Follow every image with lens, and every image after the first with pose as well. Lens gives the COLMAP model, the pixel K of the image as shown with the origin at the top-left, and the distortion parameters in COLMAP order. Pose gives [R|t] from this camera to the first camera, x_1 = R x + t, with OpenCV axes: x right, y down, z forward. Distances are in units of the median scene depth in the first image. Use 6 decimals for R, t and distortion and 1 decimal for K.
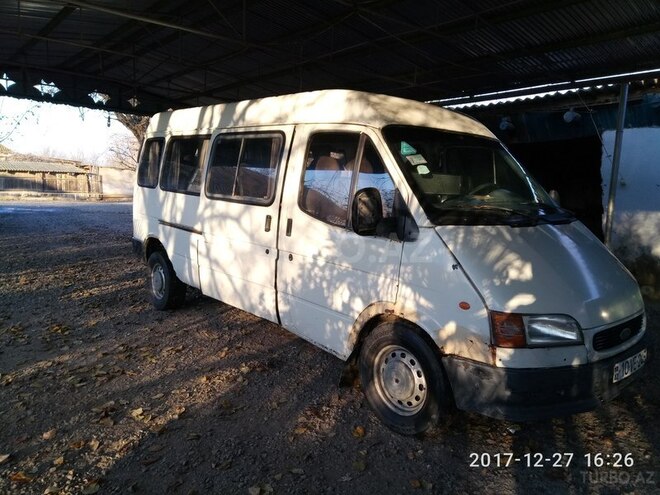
lens RADIAL K [[507.5, 0, 330.0], [0, 507.5, 247.5], [0, 0, 1]] dist [-0.008683, -0.007922]
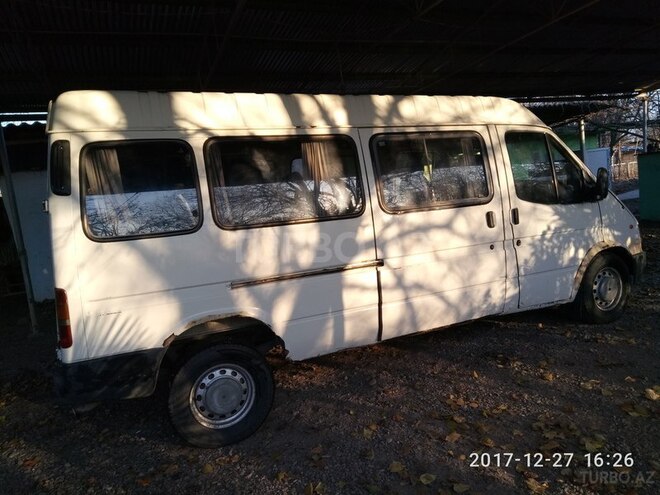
lens RADIAL K [[507.5, 0, 330.0], [0, 507.5, 247.5], [0, 0, 1]] dist [-0.008683, -0.007922]
pose [[0.246468, -0.158961, 0.956026, -1.252309], [0.234538, 0.966918, 0.100307, -0.179643], [-0.940343, 0.199502, 0.275597, 1.081387]]
